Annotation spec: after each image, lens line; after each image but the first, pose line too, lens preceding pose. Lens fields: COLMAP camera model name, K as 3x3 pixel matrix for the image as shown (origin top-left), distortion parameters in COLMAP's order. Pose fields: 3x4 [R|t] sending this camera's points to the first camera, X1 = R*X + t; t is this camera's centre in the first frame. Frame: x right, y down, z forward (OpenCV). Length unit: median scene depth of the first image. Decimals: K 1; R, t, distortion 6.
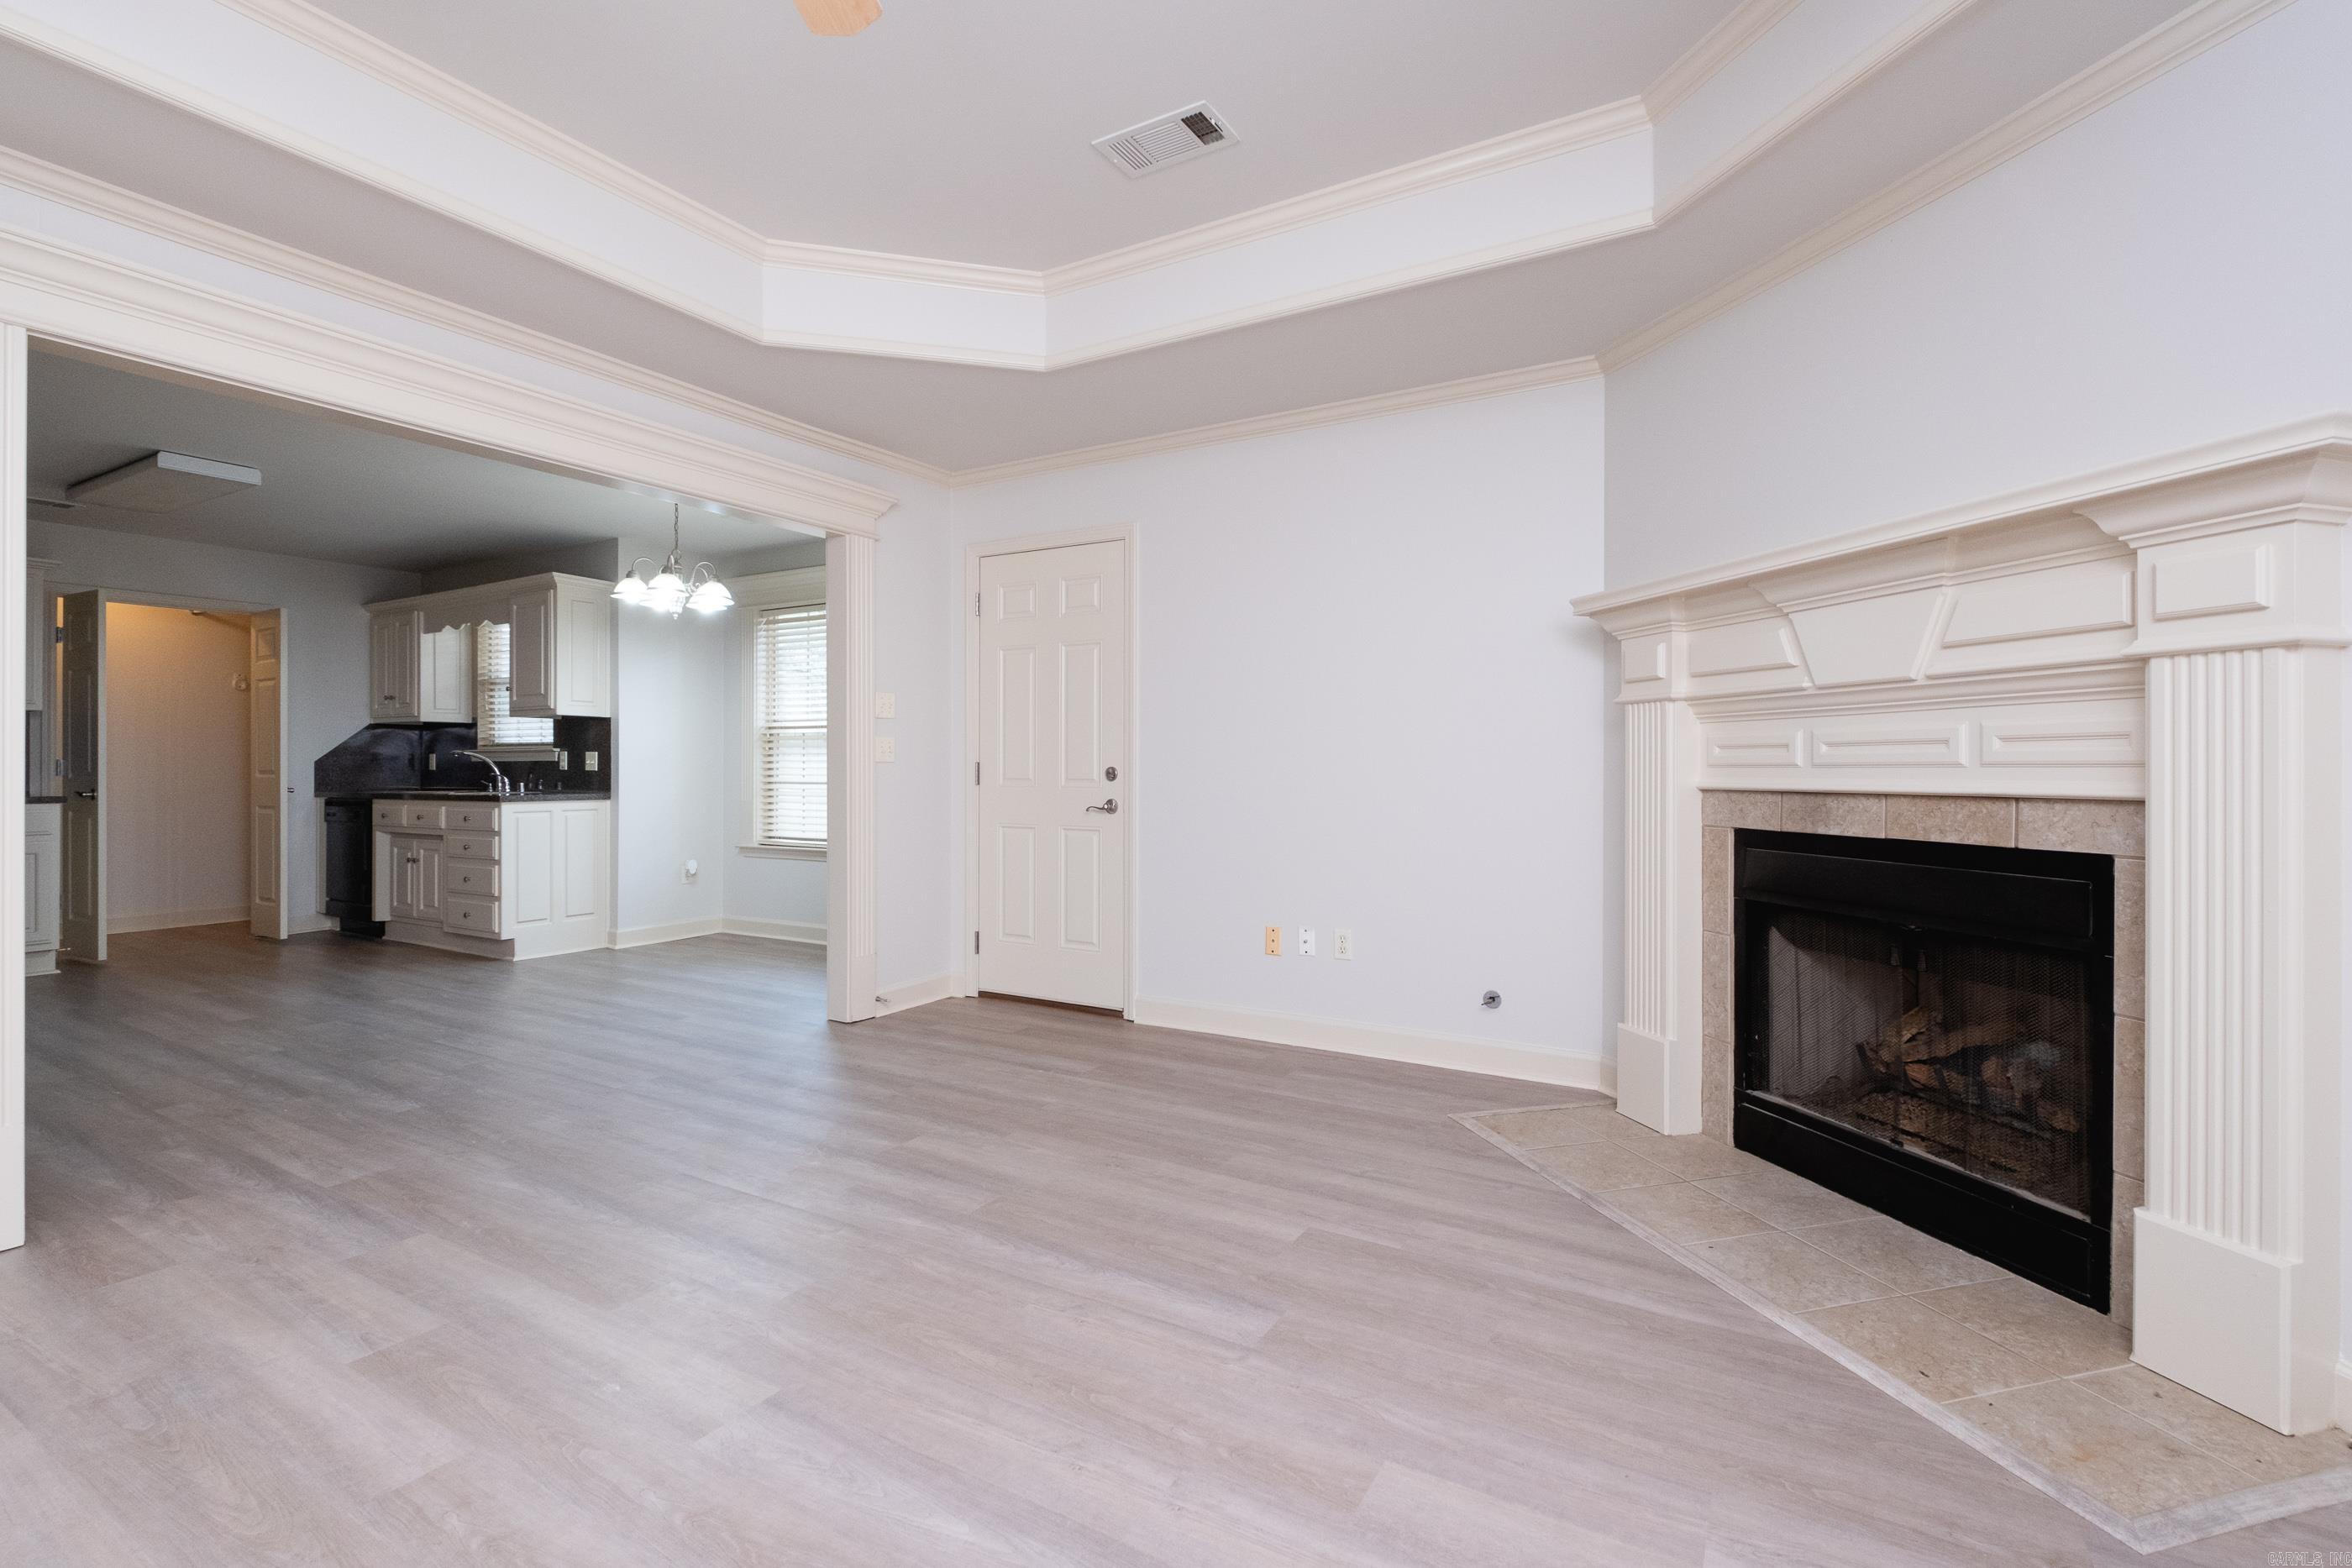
lens RADIAL K [[1060.6, 0, 1182.4], [0, 1060.6, 767.2], [0, 0, 1]] dist [0.000912, -0.000142]
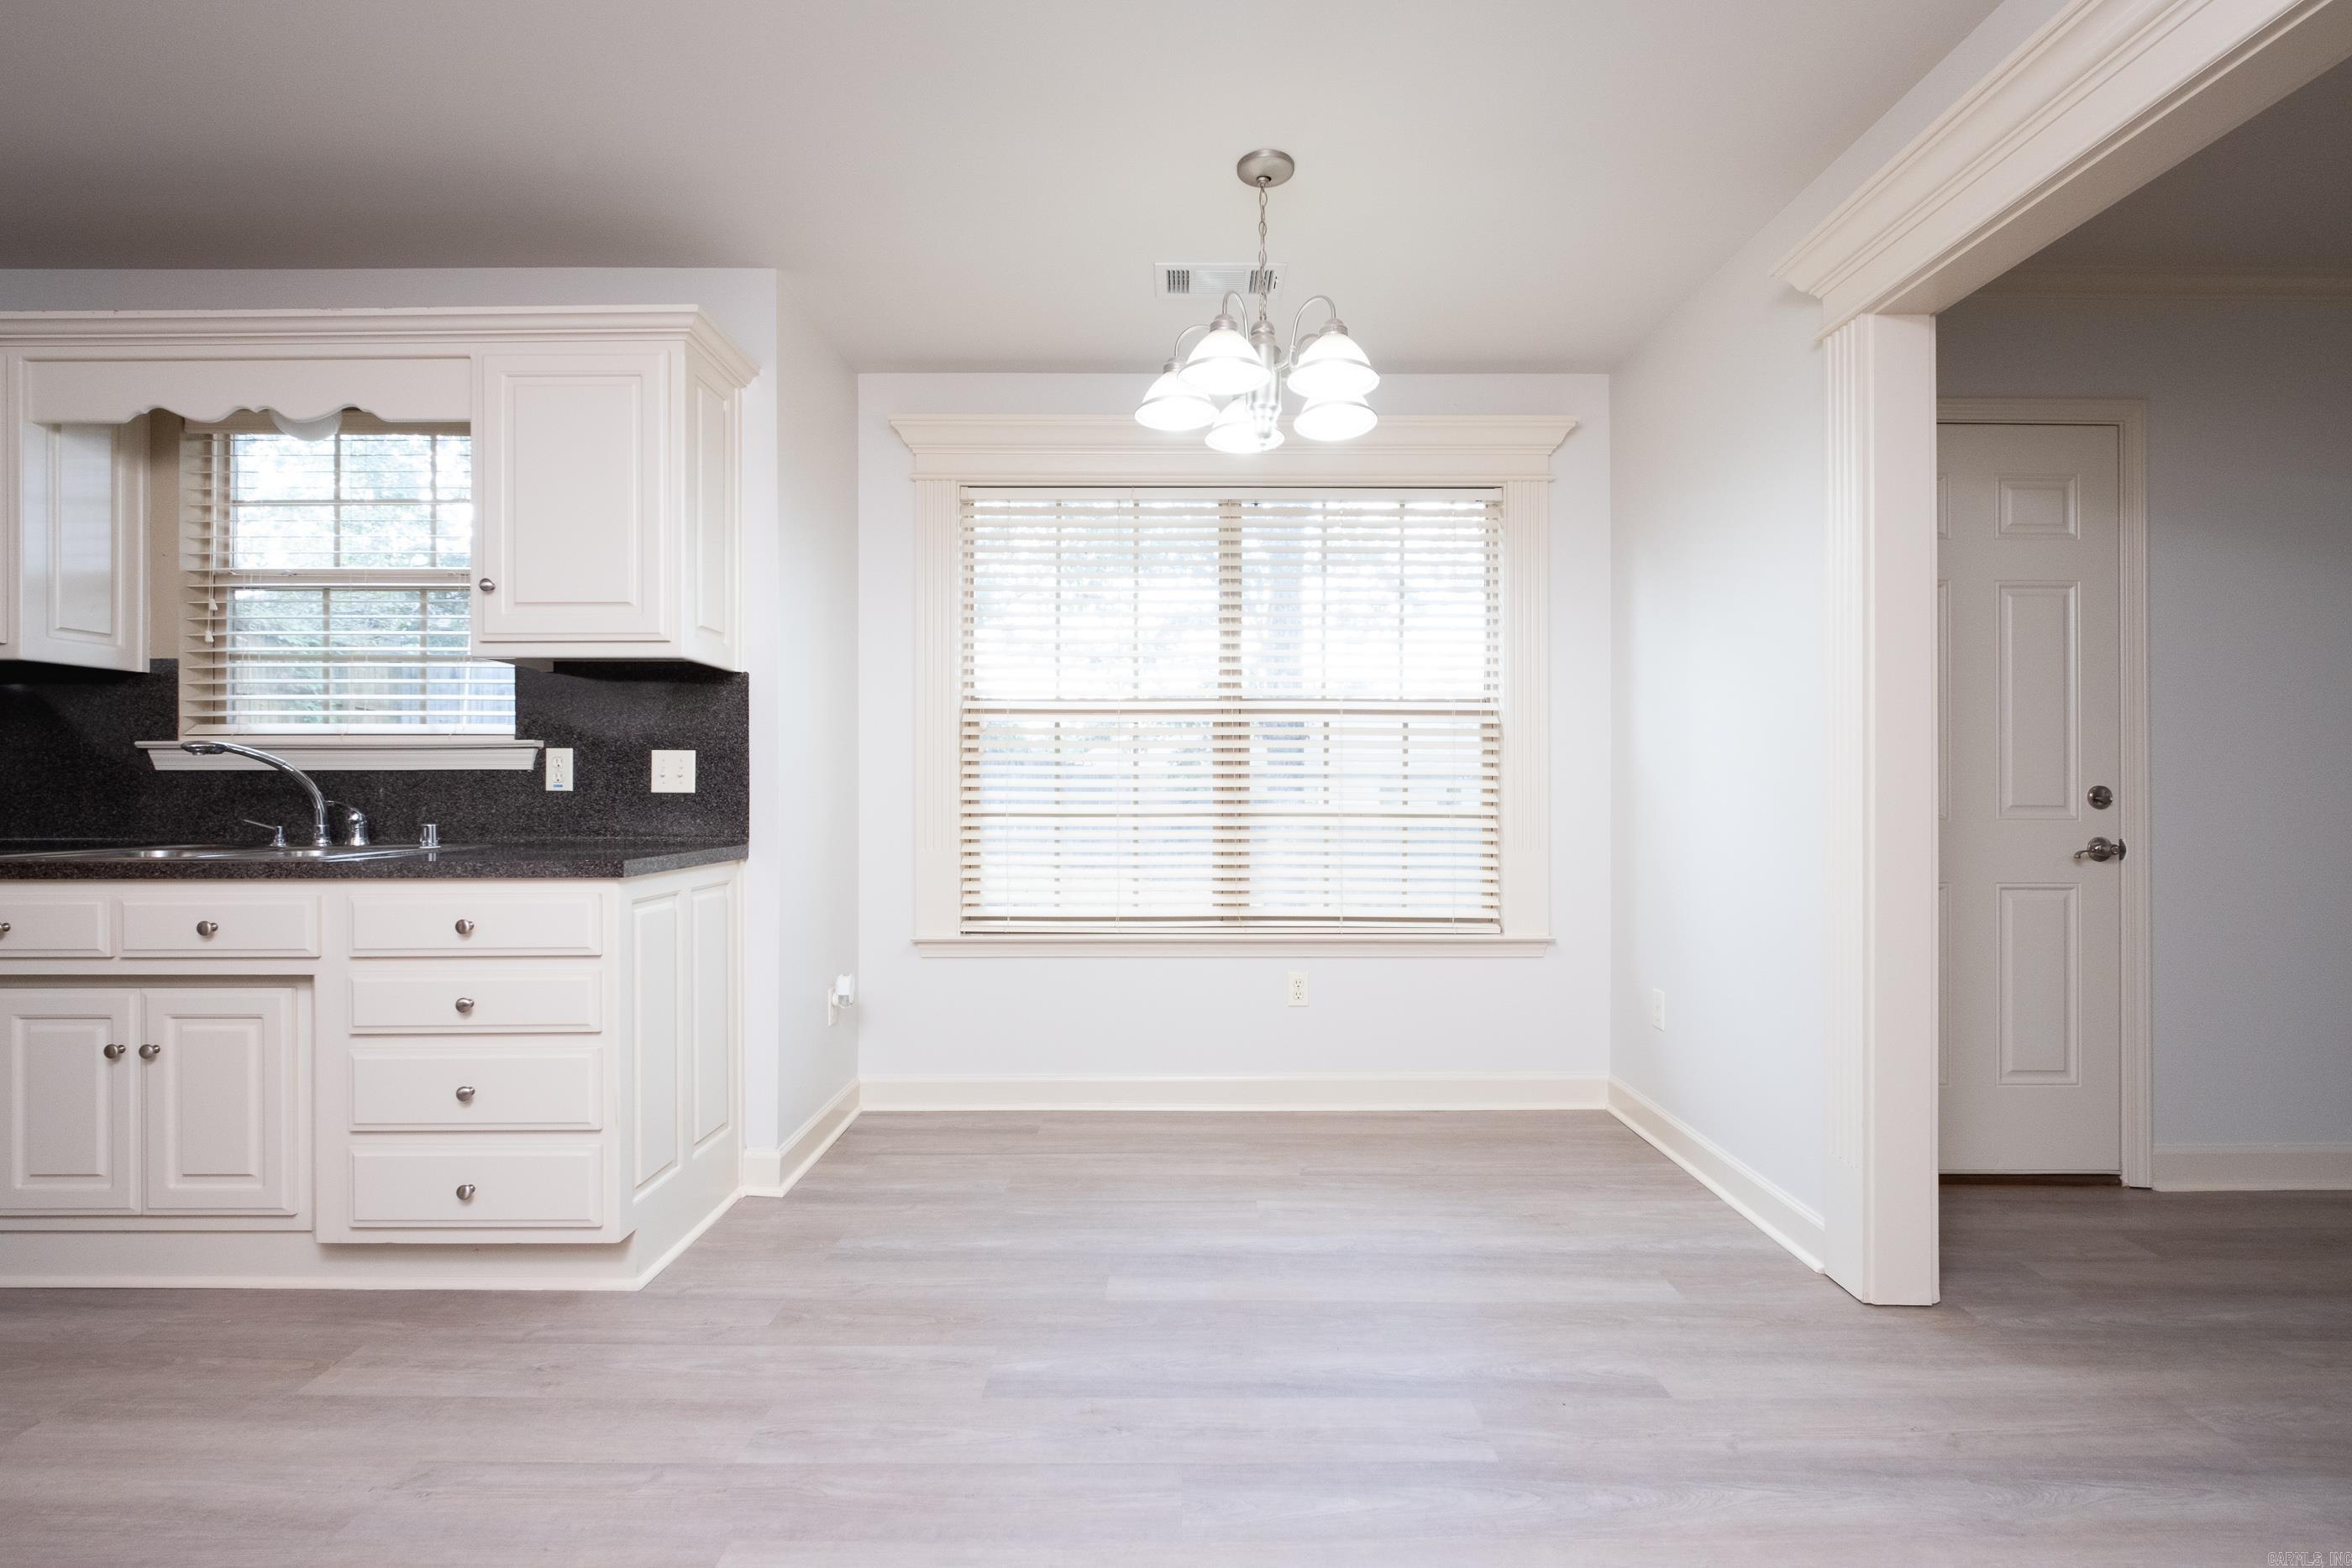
lens RADIAL K [[1056.0, 0, 1191.1], [0, 1056.0, 785.3], [0, 0, 1]] dist [-0.002904, -0.001615]
pose [[0.860655, 0.000829, 0.509187, -1.272836], [-0.001327, 0.999999, 0.000615, -0.001175], [-0.509186, -0.001205, 0.860655, 1.114378]]
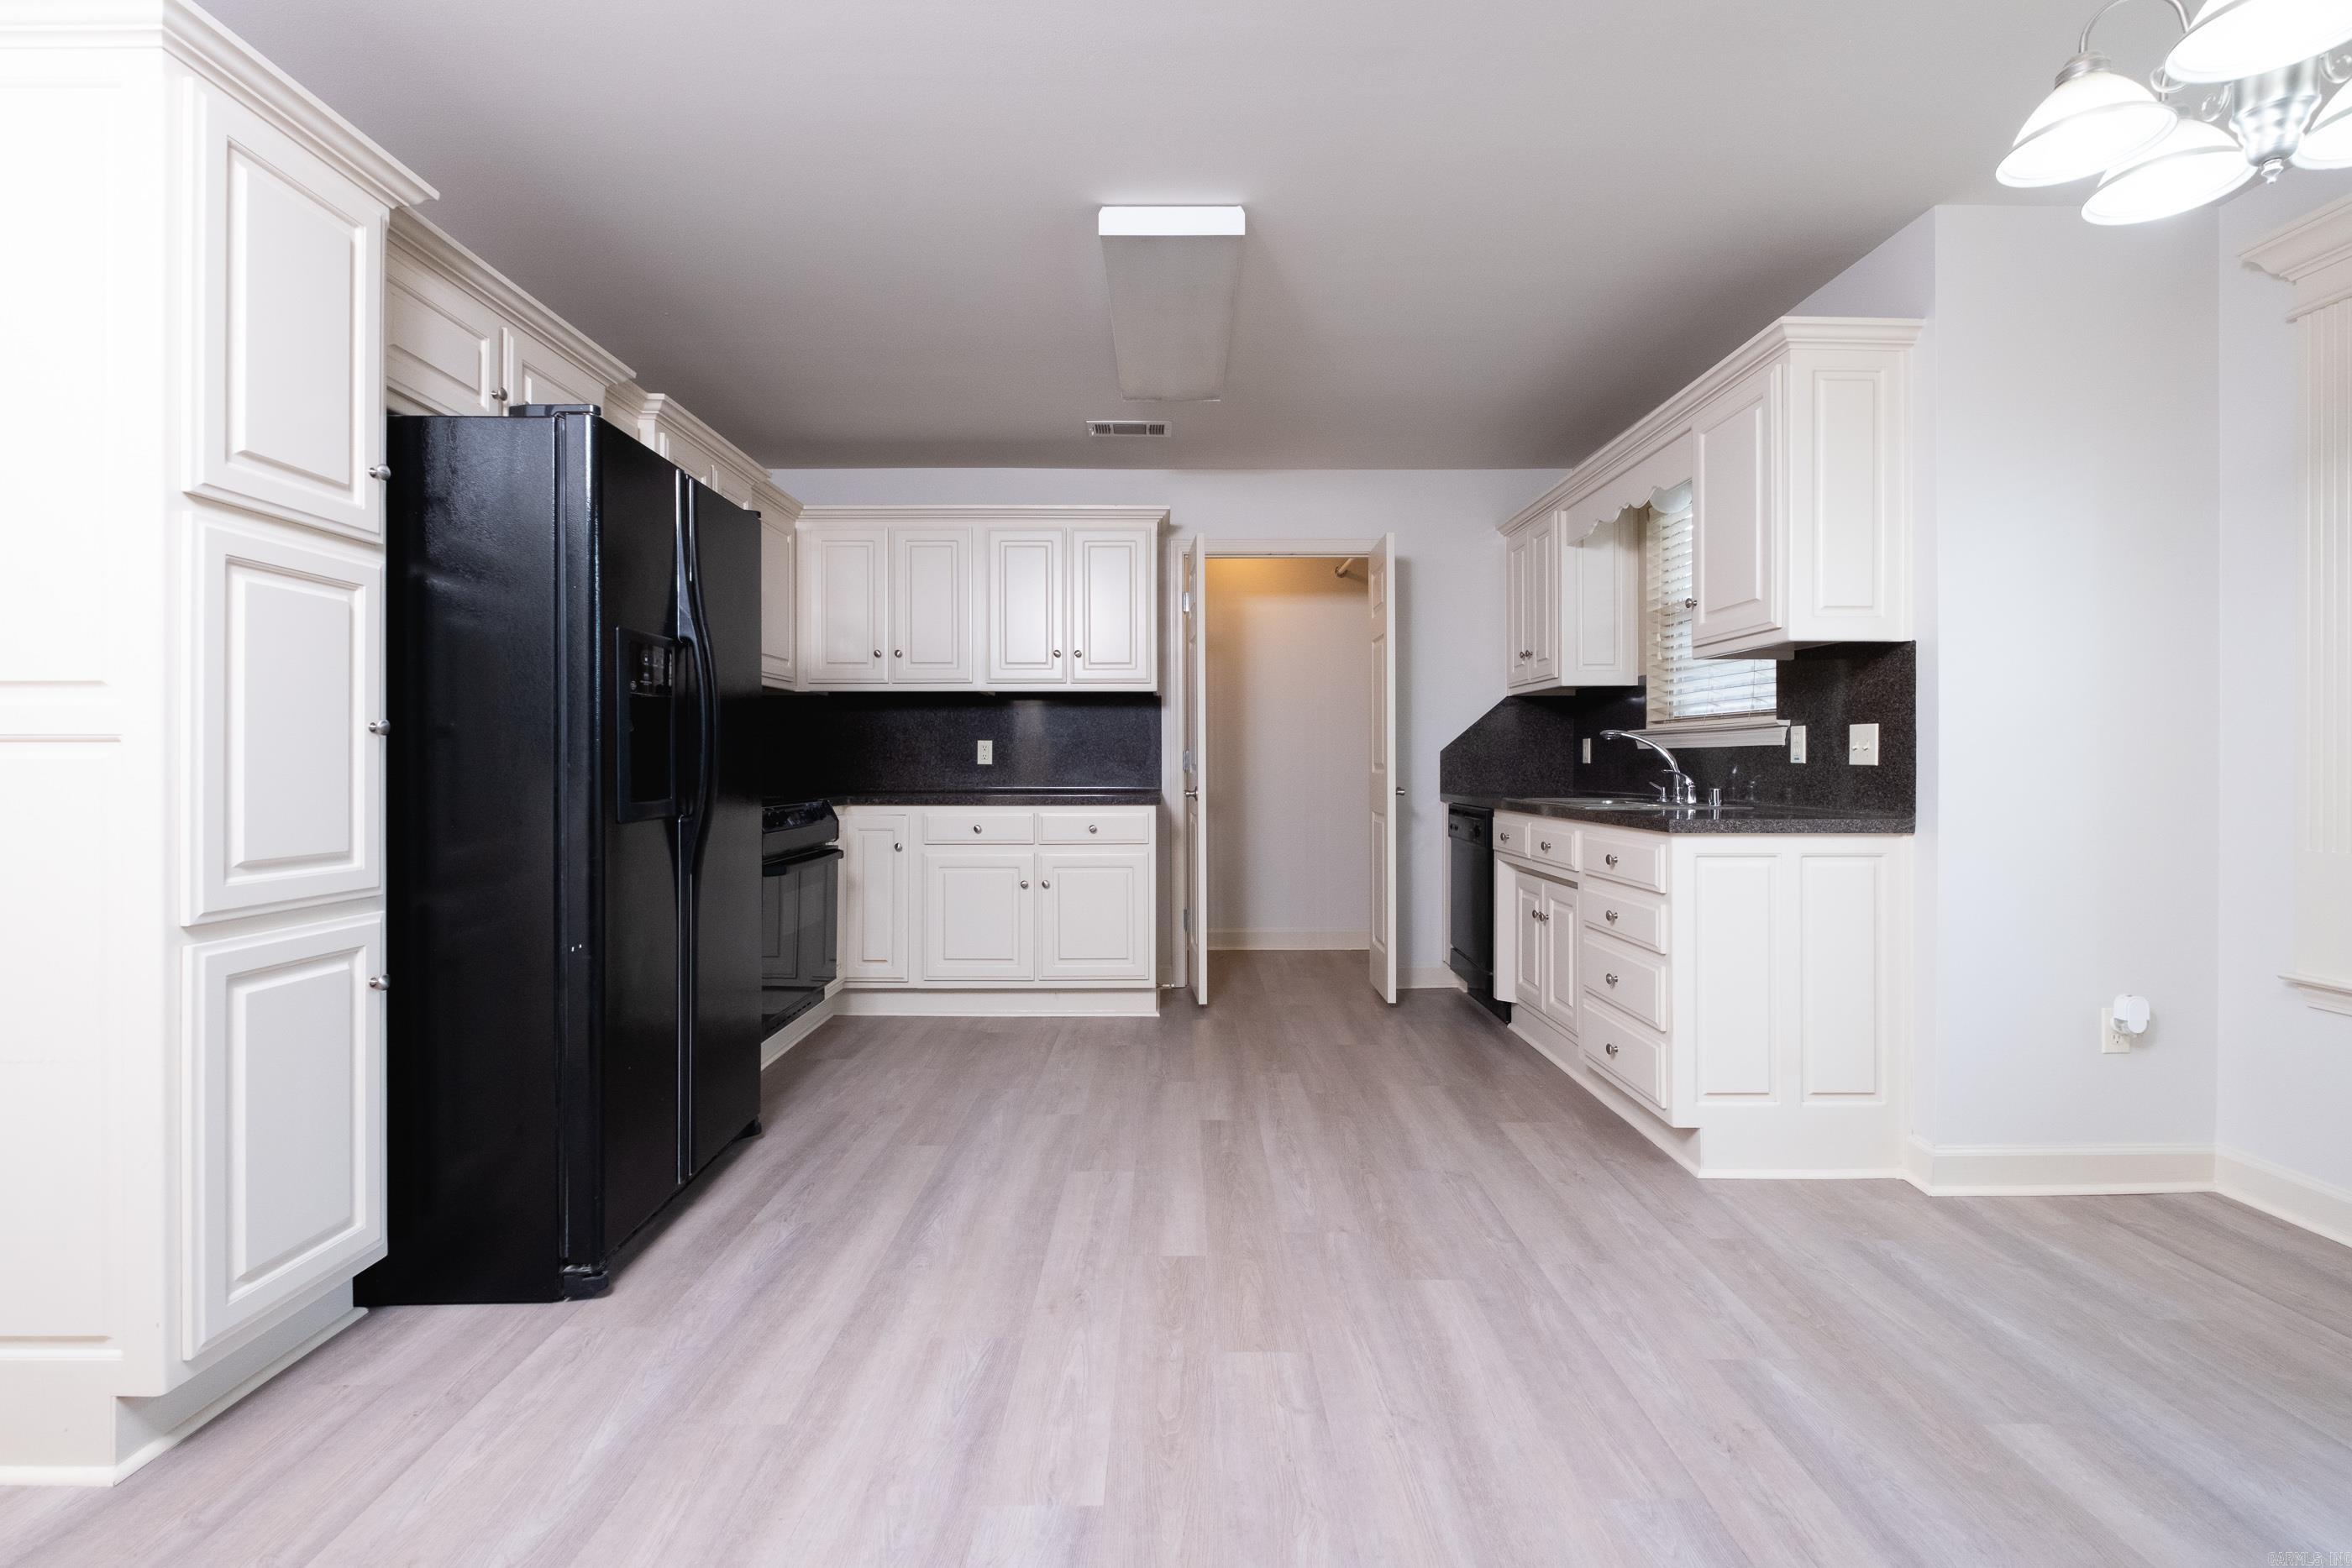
lens RADIAL K [[1049.3, 0, 1166.2], [0, 1049.3, 764.7], [0, 0, 1]] dist [-0.001430, -0.000577]
pose [[0.500271, 0.002995, -0.865864, -0.685268], [0.001702, 0.999989, 0.004443, 0.000837], [0.865867, -0.003696, 0.500260, 1.118620]]
